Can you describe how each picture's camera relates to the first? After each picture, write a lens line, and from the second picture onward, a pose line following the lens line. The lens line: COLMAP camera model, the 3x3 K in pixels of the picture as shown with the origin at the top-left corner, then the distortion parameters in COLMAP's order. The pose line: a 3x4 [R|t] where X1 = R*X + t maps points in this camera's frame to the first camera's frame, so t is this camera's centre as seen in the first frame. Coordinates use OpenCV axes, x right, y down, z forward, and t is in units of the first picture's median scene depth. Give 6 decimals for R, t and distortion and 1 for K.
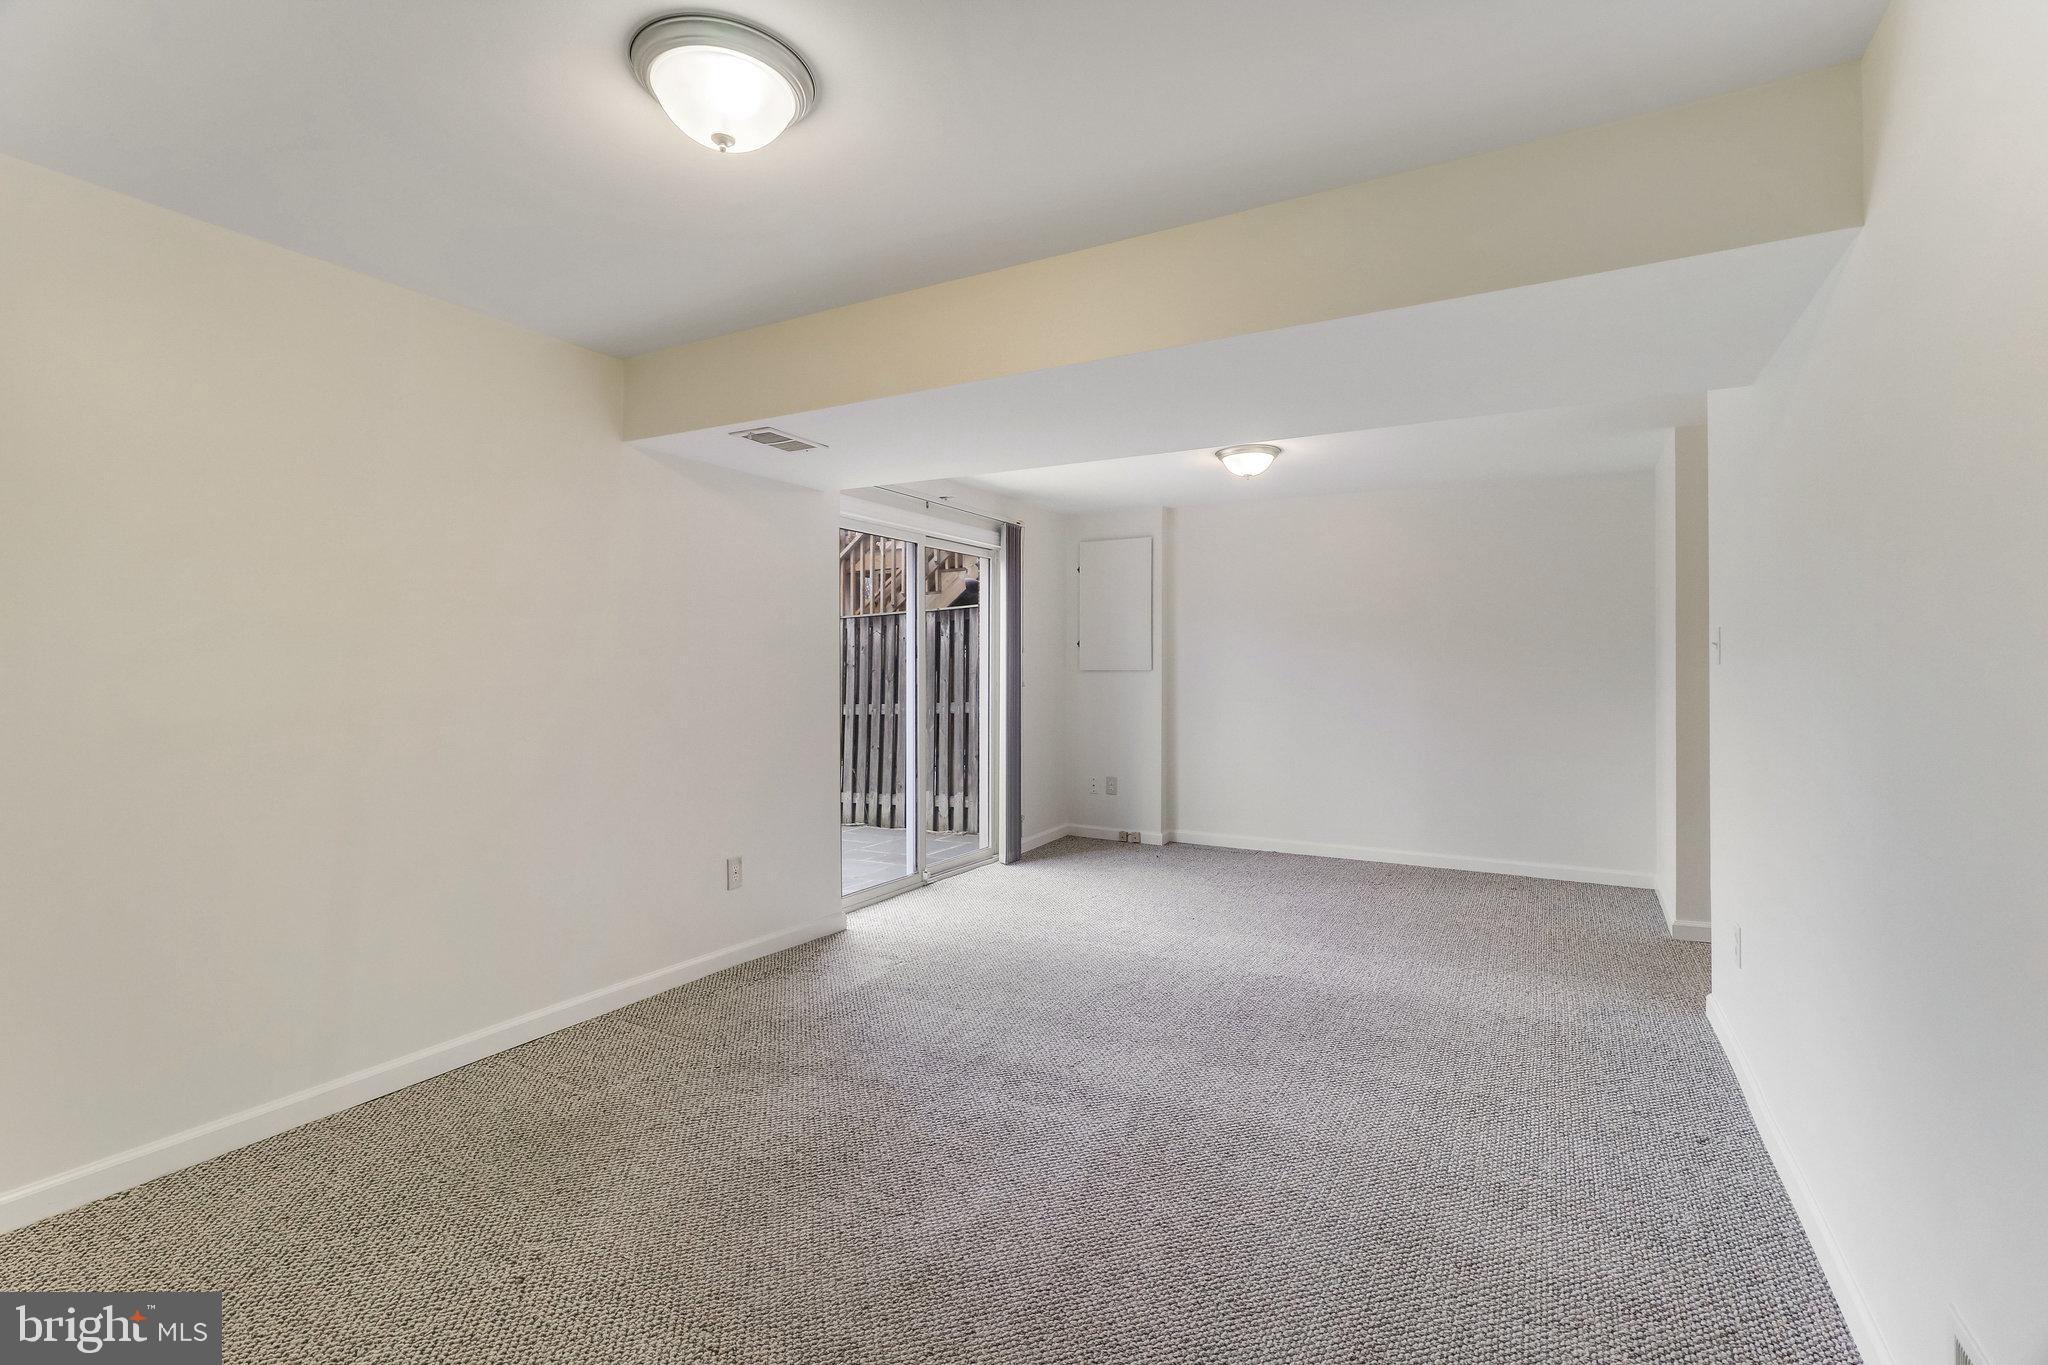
lens RADIAL K [[935.7, 0, 1067.0], [0, 935.7, 673.9], [0, 0, 1]] dist [0.004487, -0.000970]
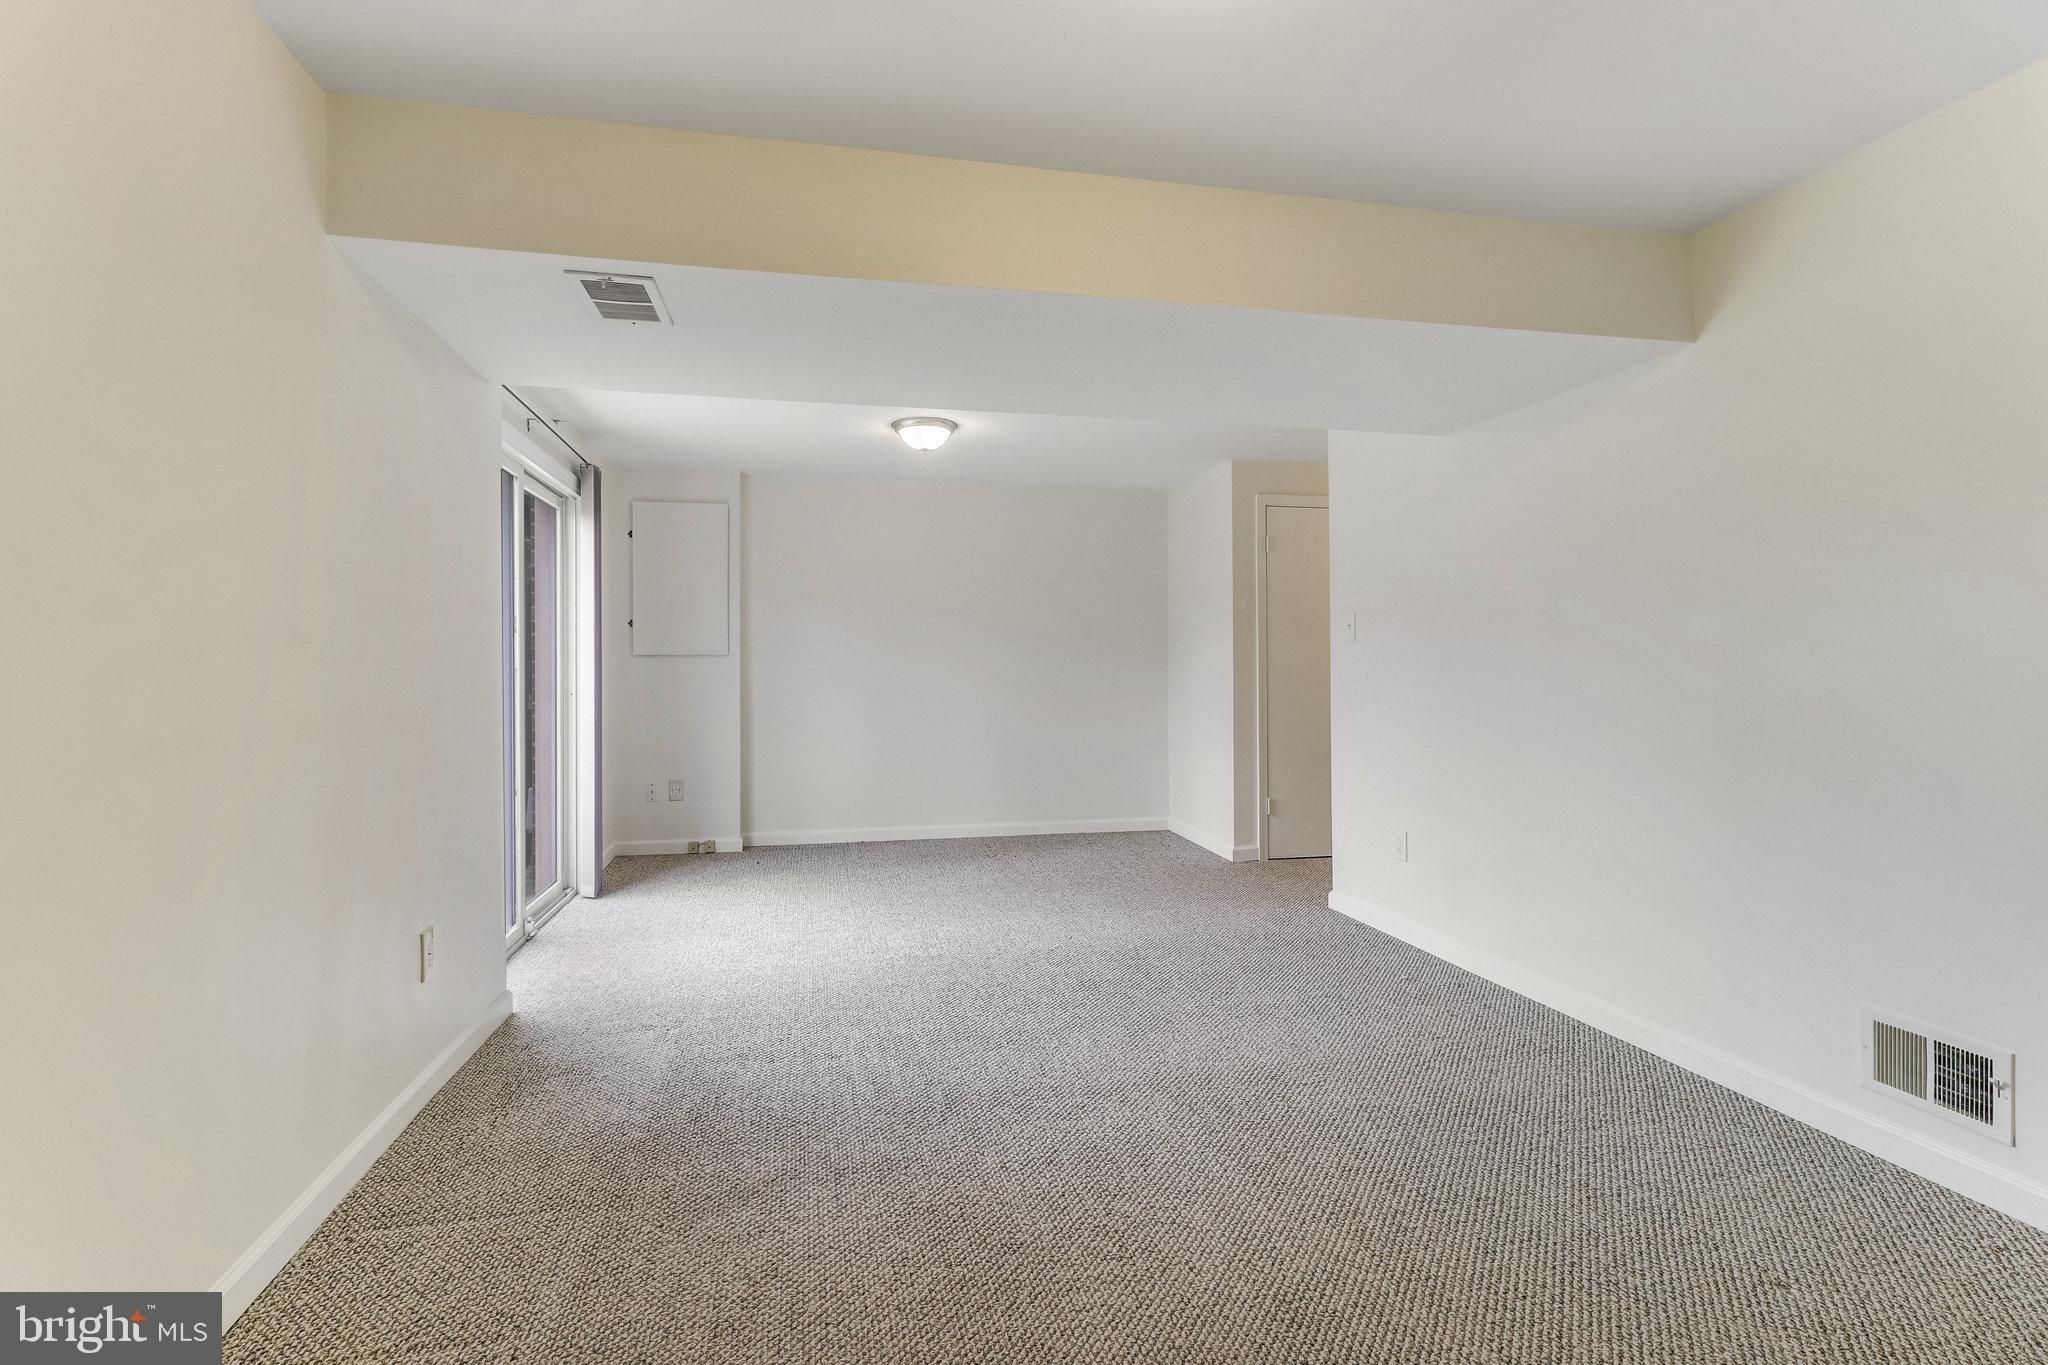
lens RADIAL K [[935.7, 0, 1029.1], [0, 935.7, 666.9], [0, 0, 1]] dist [0.004487, -0.000970]
pose [[0.763353, -0.005301, 0.645960, -0.347759], [0.009539, 0.999950, -0.003066, 0.017105], [-0.645911, 0.008502, 0.763365, 0.186891]]
